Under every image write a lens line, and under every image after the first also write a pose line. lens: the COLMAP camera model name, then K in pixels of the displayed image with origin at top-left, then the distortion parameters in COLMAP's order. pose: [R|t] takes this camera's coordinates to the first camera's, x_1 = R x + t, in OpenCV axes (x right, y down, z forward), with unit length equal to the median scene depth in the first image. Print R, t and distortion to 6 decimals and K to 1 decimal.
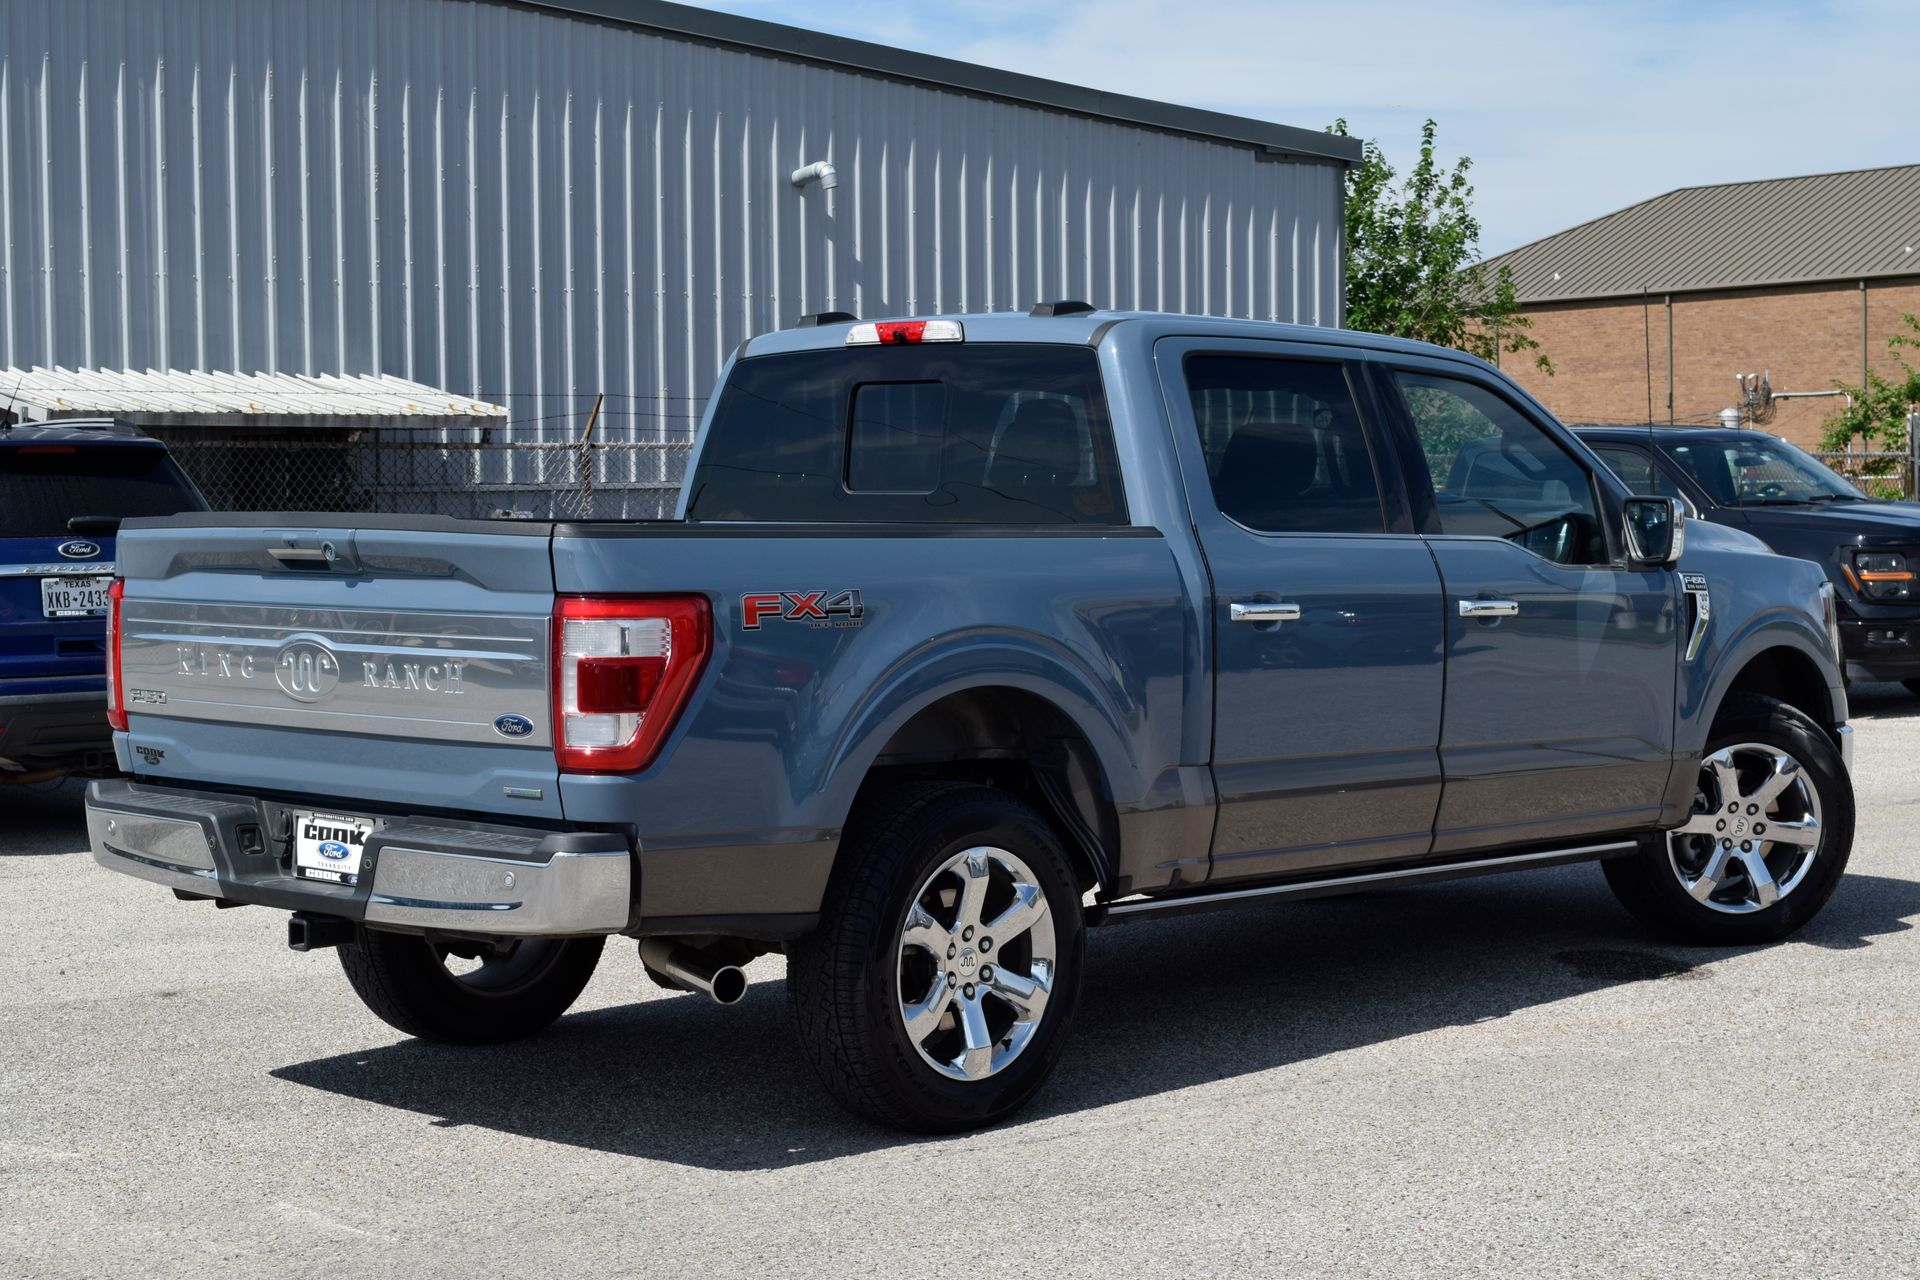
lens RADIAL K [[3637.6, 0, 960.0], [0, 3637.6, 640.0], [0, 0, 1]] dist [-0.171548, 0.036354]
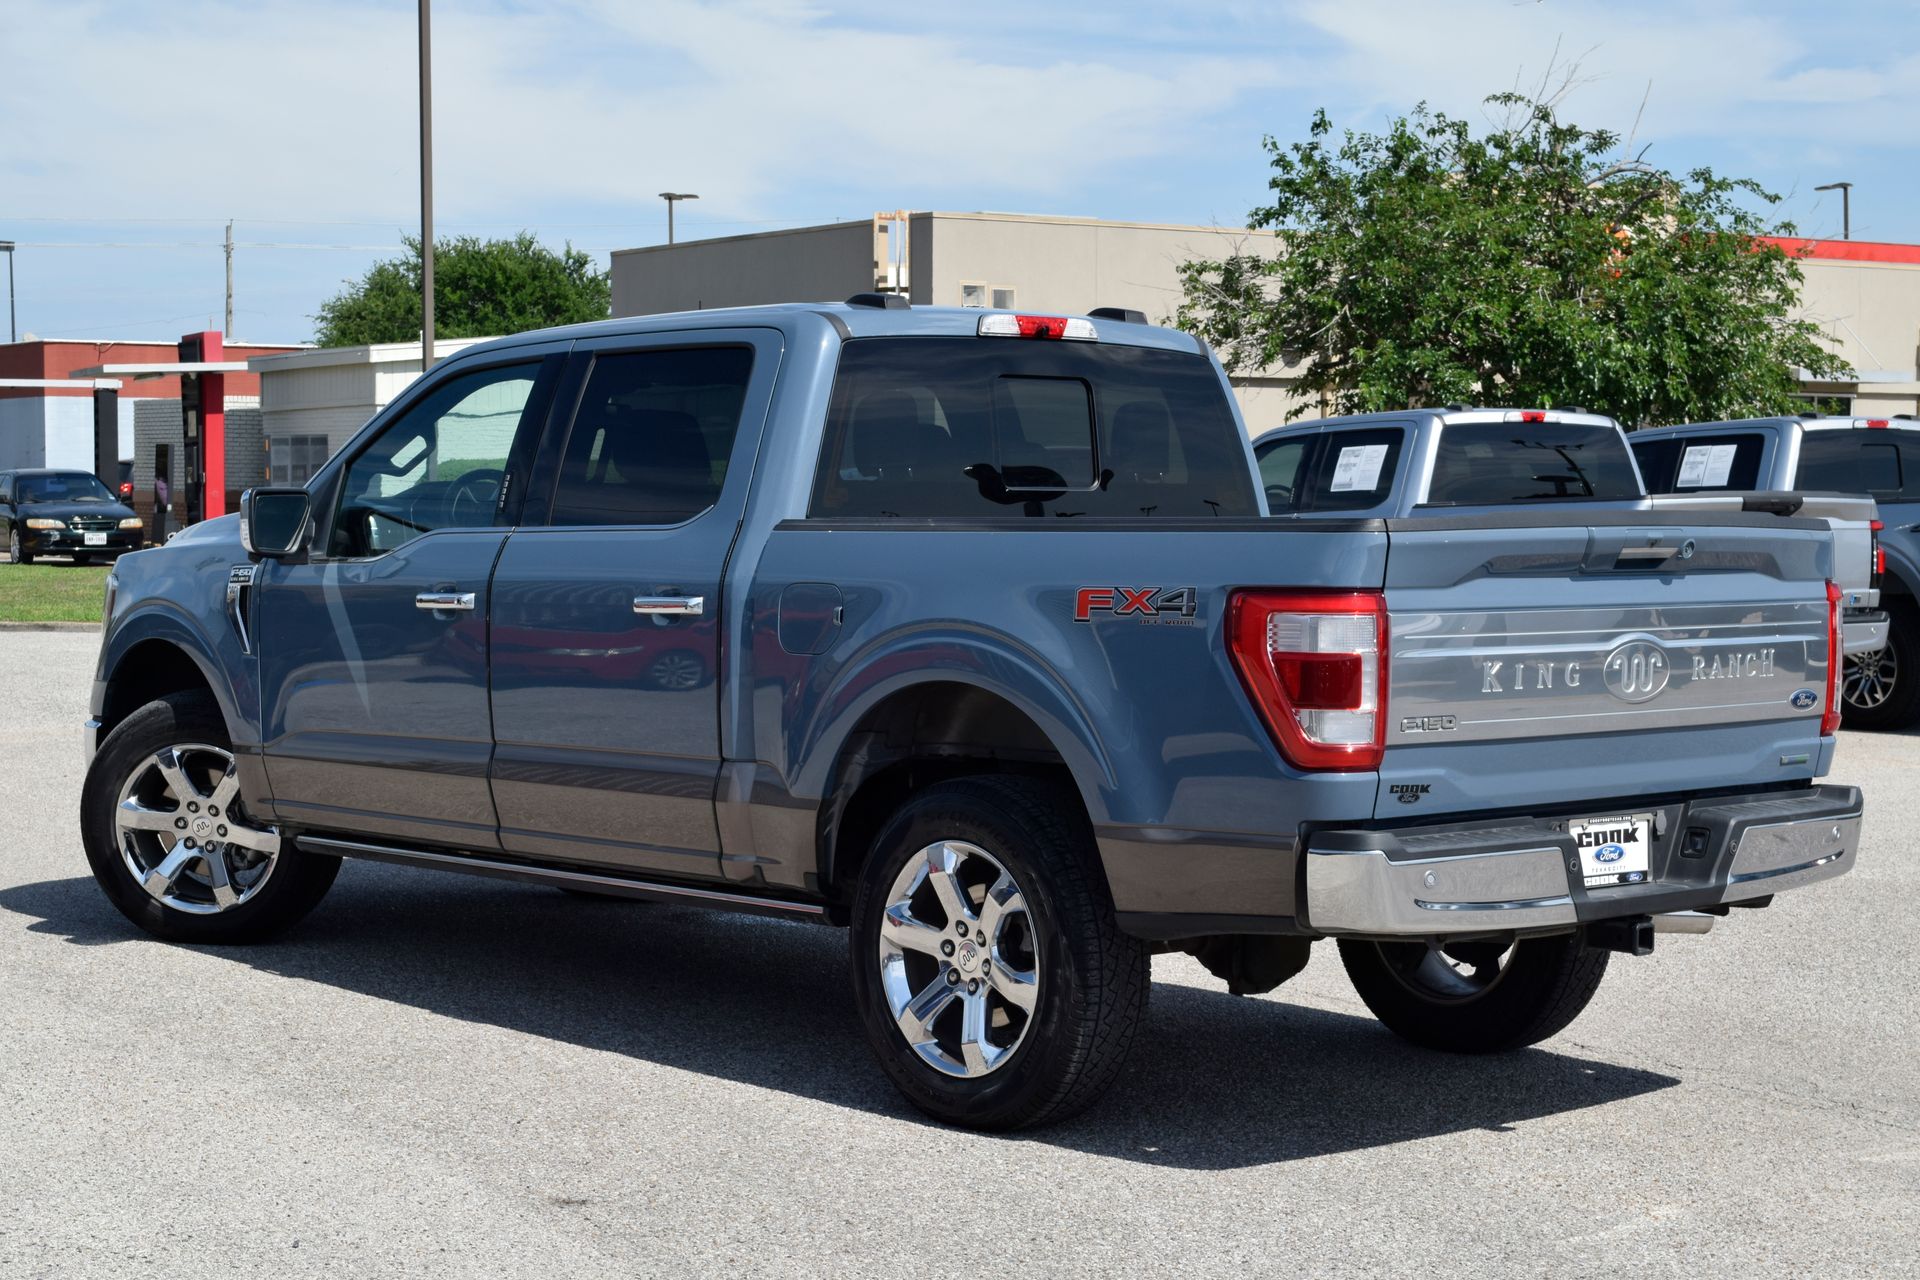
lens RADIAL K [[4096.5, 0, 960.0], [0, 4096.5, 640.0], [0, 0, 1]] dist [-0.207107, -0.309803]
pose [[0.011053, -0.050122, 0.998682, -1.283675], [0.030564, 0.998293, 0.049764, -0.060585], [-0.999472, 0.029974, 0.012566, 1.164918]]
